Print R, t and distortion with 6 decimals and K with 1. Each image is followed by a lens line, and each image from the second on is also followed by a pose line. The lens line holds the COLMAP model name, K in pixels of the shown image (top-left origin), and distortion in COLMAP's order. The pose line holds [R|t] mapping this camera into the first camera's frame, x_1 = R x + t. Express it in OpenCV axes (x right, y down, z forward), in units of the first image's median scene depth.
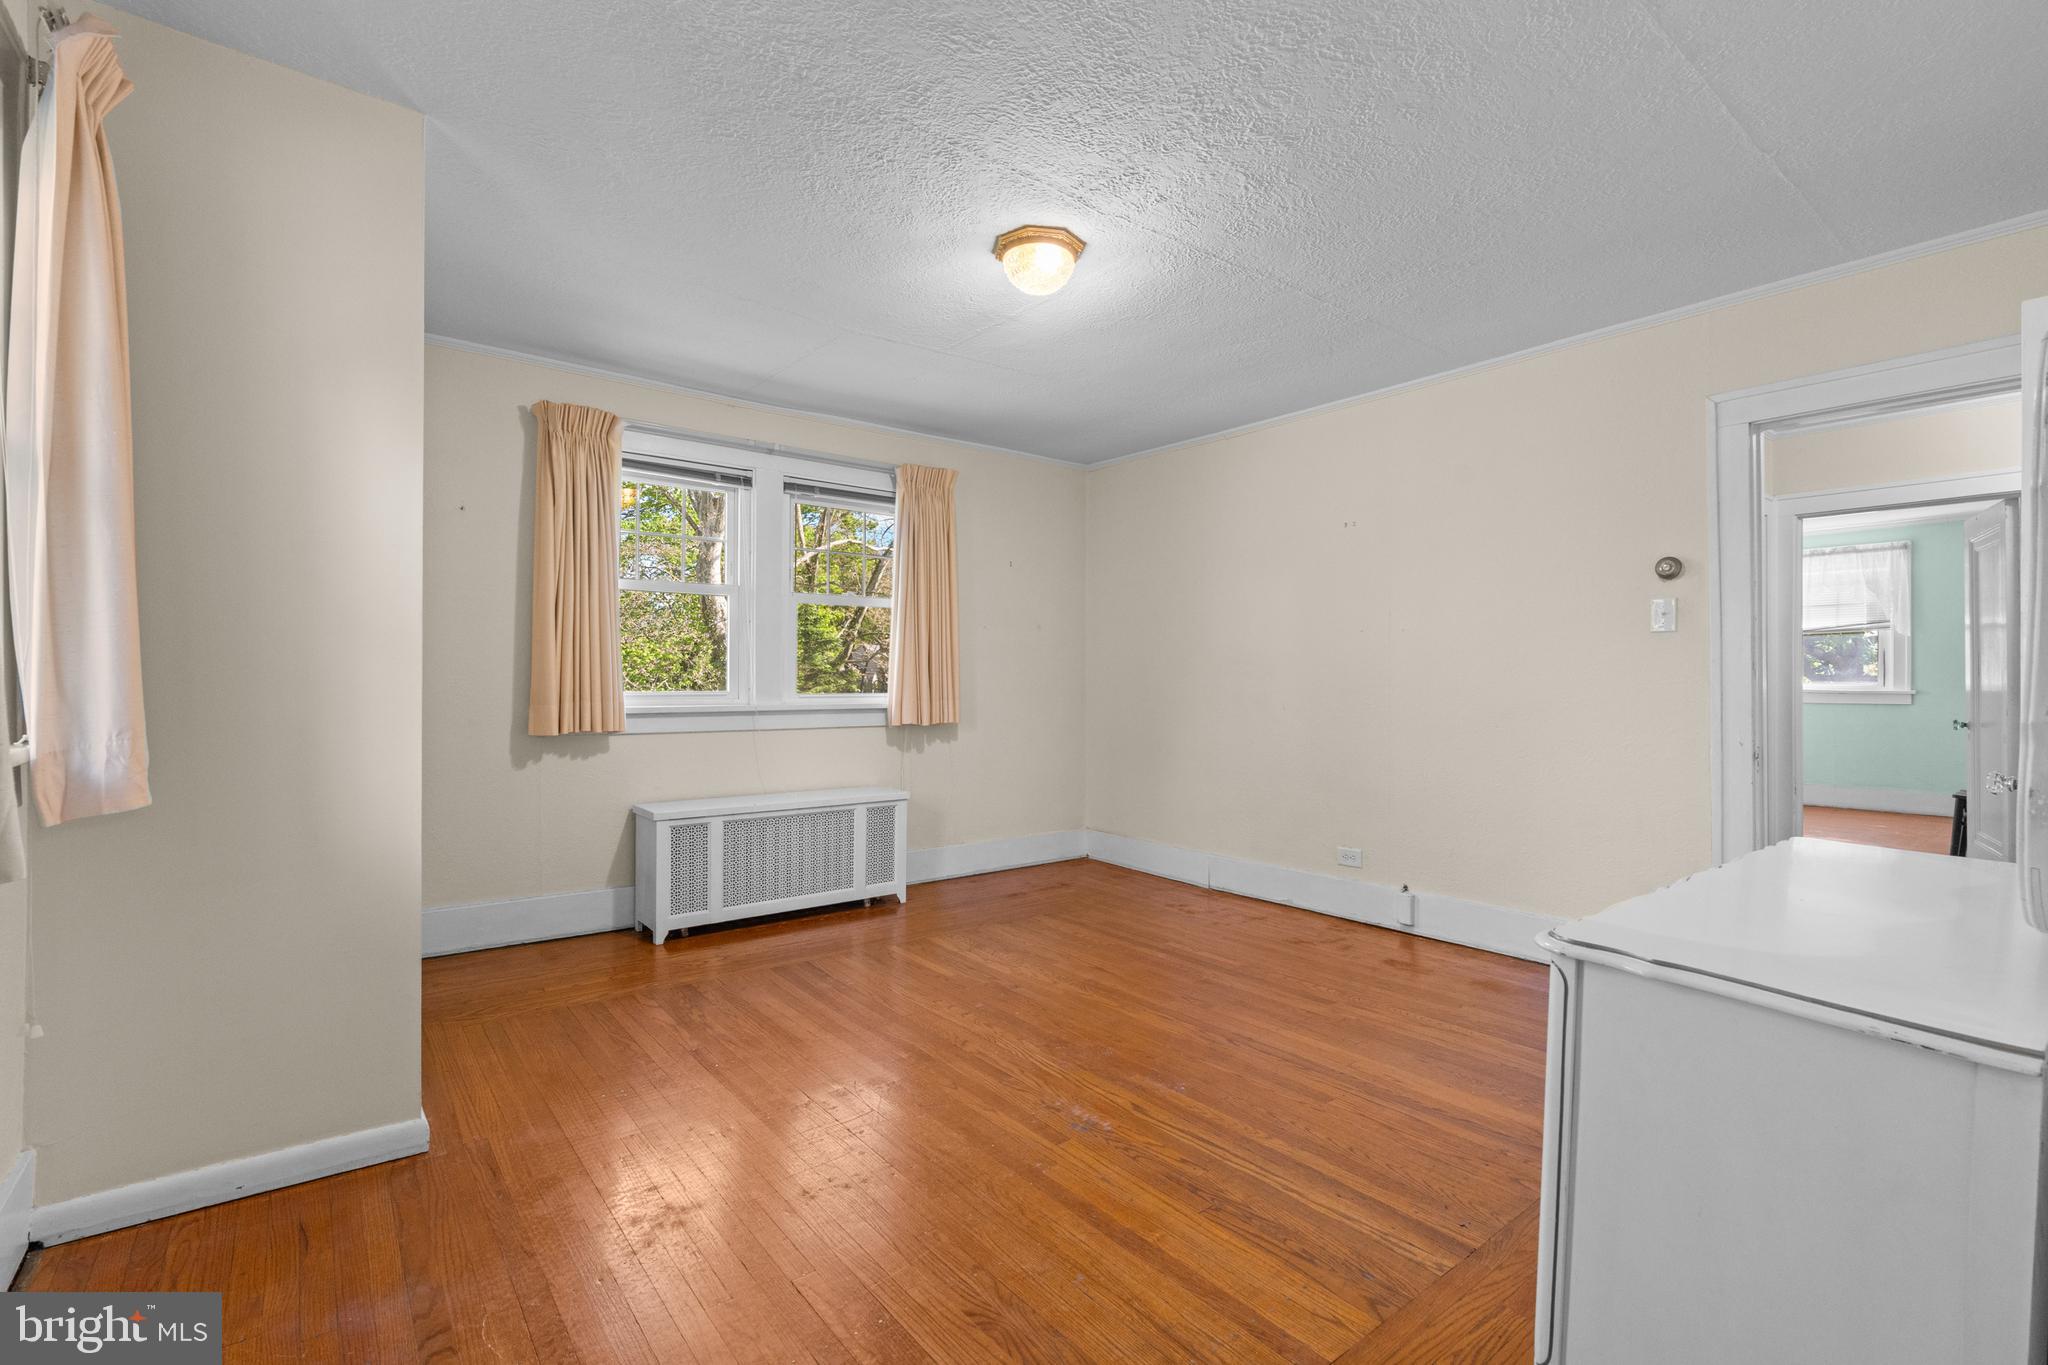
lens RADIAL K [[926.8, 0, 1029.7], [0, 926.8, 673.6], [0, 0, 1]] dist [-0.021621, 0.000228]
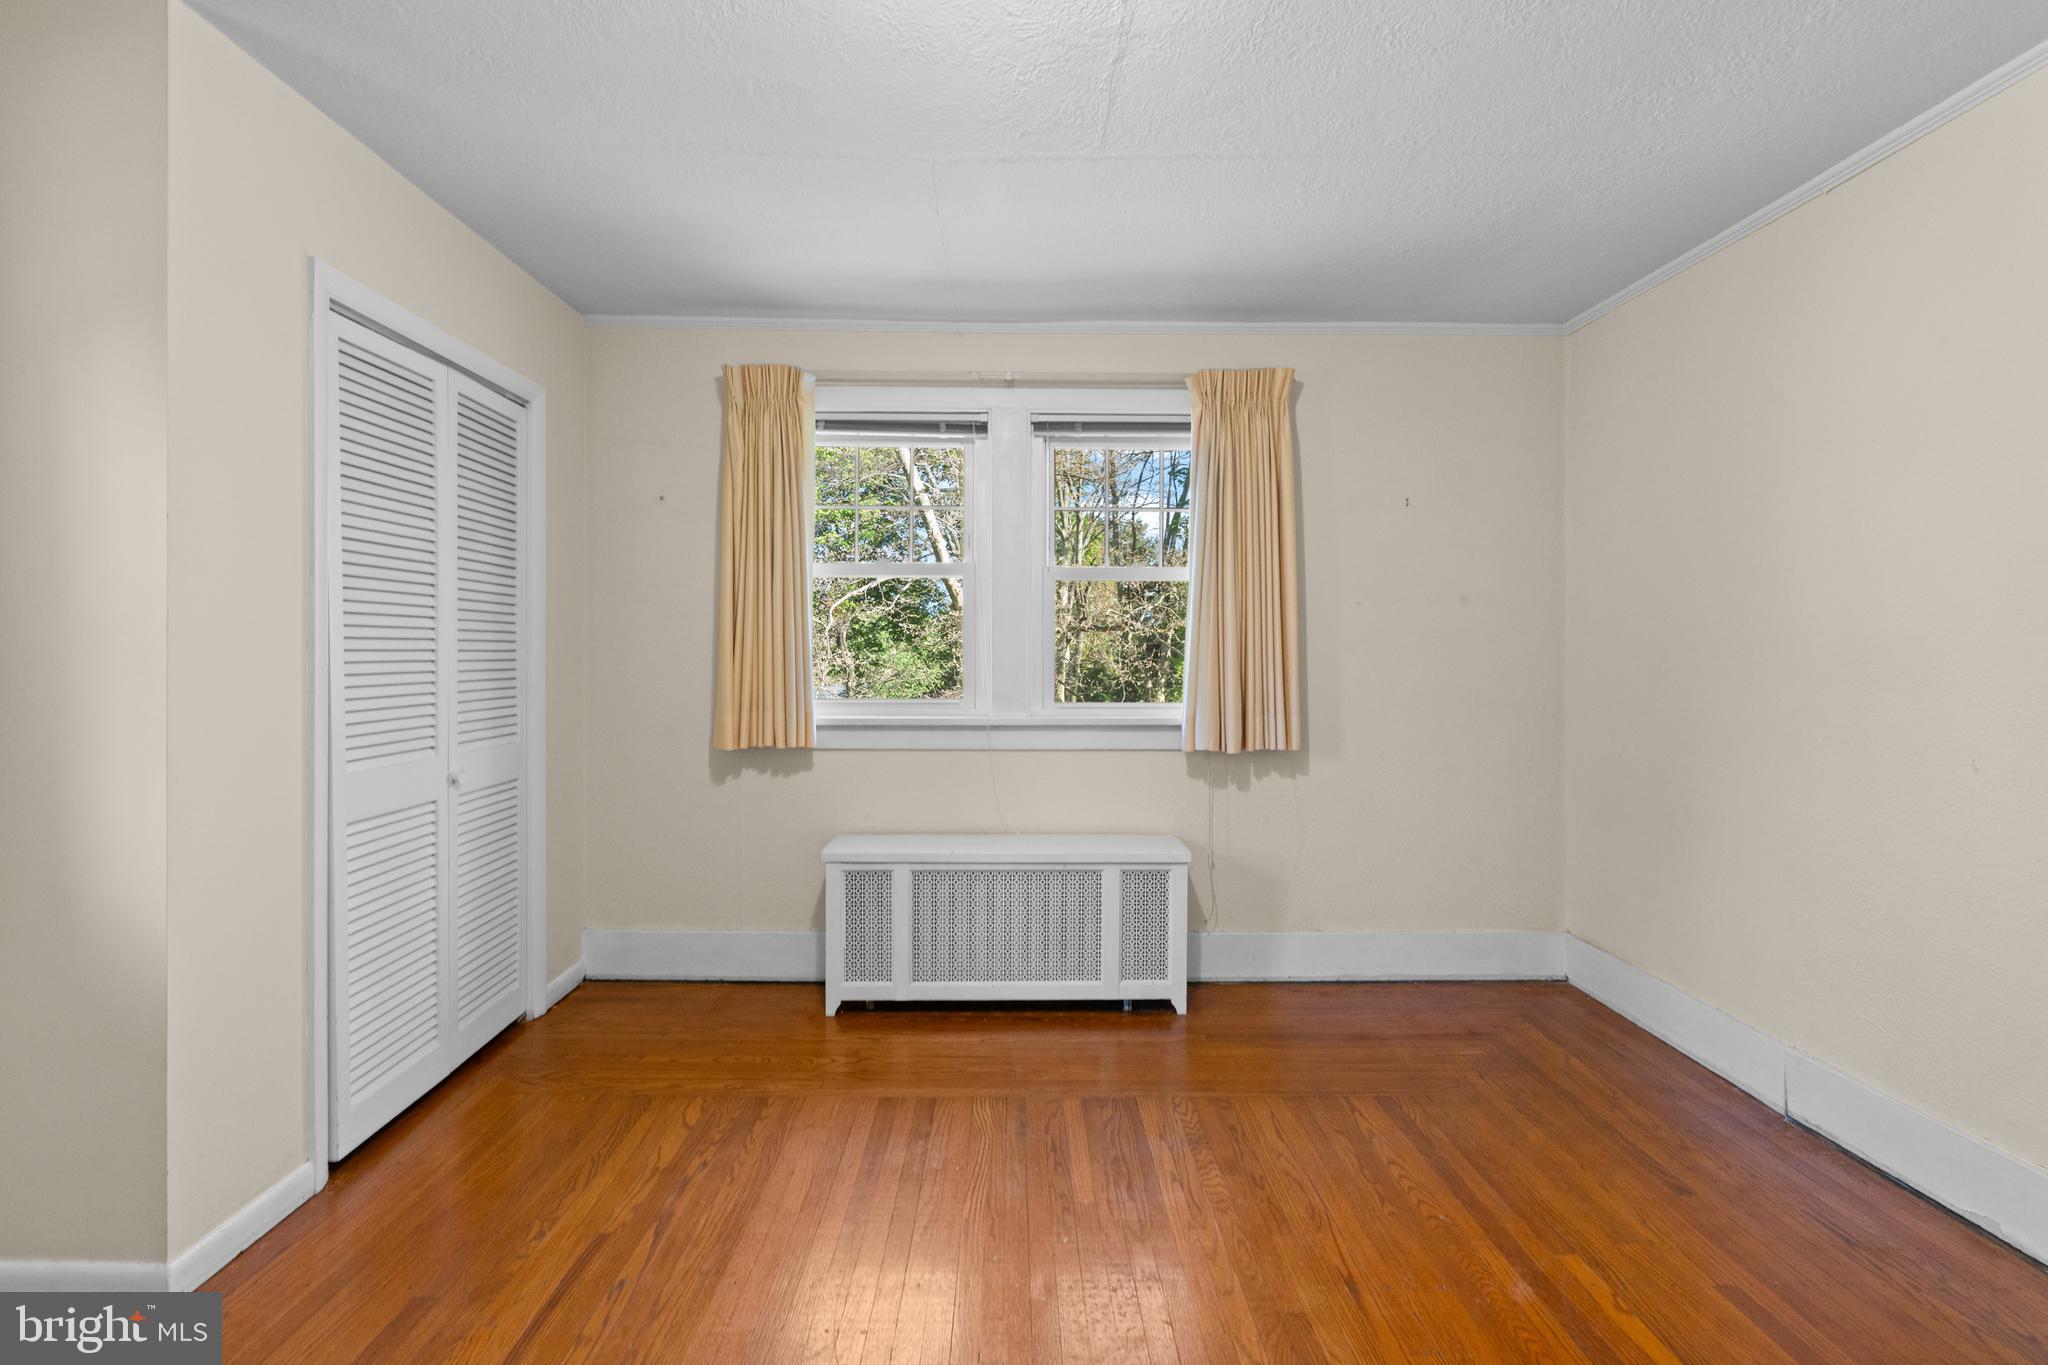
lens RADIAL K [[939.7, 0, 996.6], [0, 939.7, 656.6], [0, 0, 1]] dist [-0.012800, 0.000549]
pose [[0.784586, -0.001983, -0.620017, 0.191417], [0.005163, 0.999981, 0.003335, -0.018902], [0.619999, -0.005818, 0.784581, 0.390262]]
